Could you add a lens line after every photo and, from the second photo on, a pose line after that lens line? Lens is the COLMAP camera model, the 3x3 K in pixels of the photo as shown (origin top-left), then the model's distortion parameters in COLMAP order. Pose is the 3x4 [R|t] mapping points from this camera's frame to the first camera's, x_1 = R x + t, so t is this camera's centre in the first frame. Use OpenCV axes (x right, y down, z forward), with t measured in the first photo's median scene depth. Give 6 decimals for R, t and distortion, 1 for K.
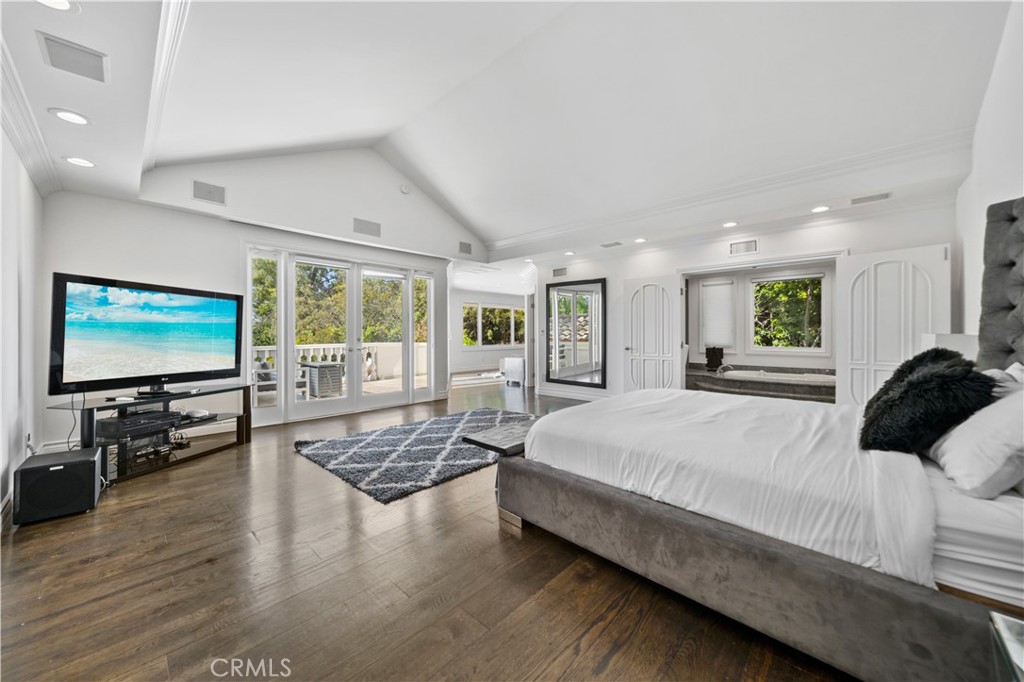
lens RADIAL K [[368.7, 0, 516.2], [0, 368.7, 336.4], [0, 0, 1]] dist [-0.006279, 0.000530]
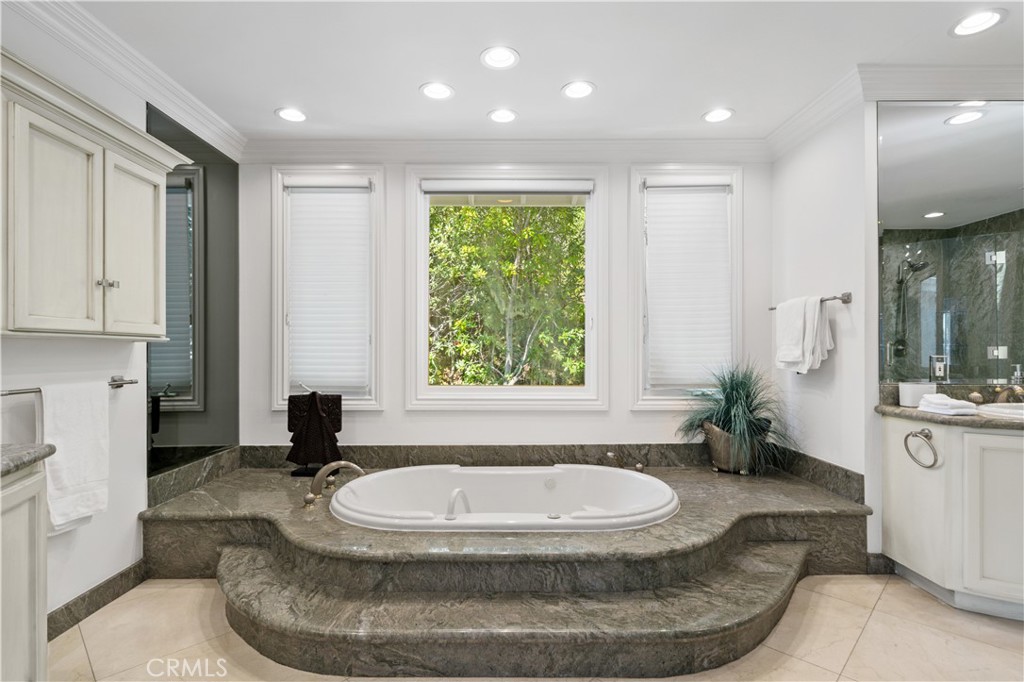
lens RADIAL K [[507.3, 0, 513.5], [0, 507.3, 346.7], [0, 0, 1]] dist [-0.001515, 0.001172]
pose [[0.732000, 0.001754, 0.681303, 0.339784], [0.005162, 0.999954, -0.008122, -0.003557], [-0.681286, 0.009462, 0.731957, 0.531759]]
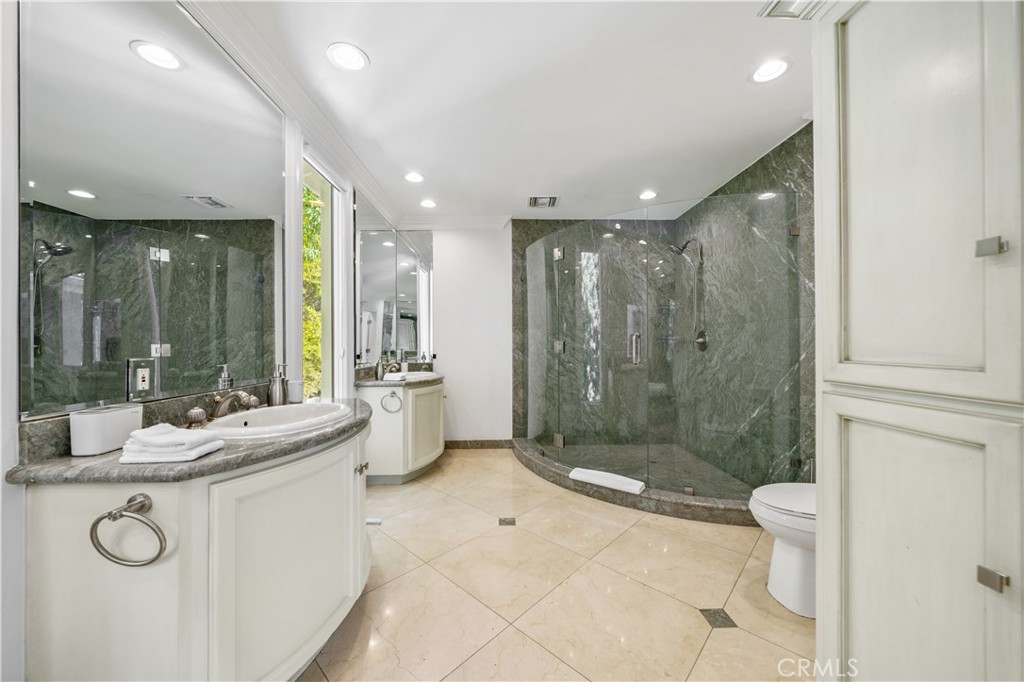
lens RADIAL K [[368.7, 0, 512.4], [0, 368.7, 344.4], [0, 0, 1]] dist [-0.006279, 0.000530]
pose [[-0.696047, 0.002178, 0.717993, 0.527110], [0.008445, 0.999951, 0.005153, -0.004096], [-0.717947, 0.009650, -0.696031, 0.574697]]
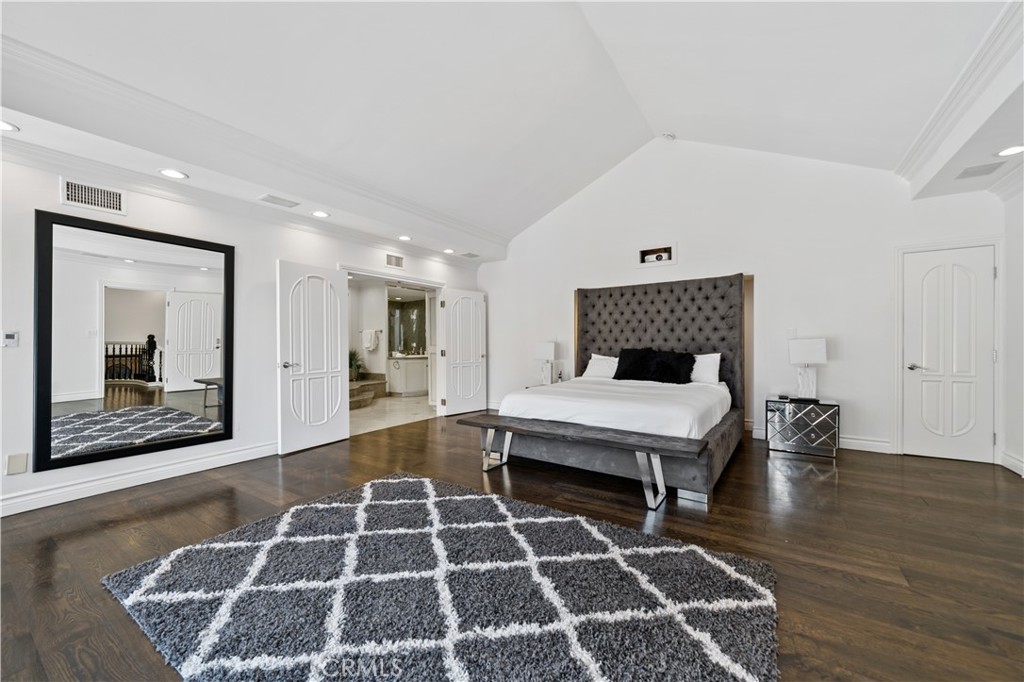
lens RADIAL K [[368.7, 0, 503.5], [0, 368.7, 339.3], [0, 0, 1]] dist [-0.006279, 0.000530]
pose [[-0.150755, 0.005211, 0.988557, -0.244297], [0.017105, 0.999850, -0.002662, -0.007122], [-0.988423, 0.016508, -0.150822, 0.458518]]
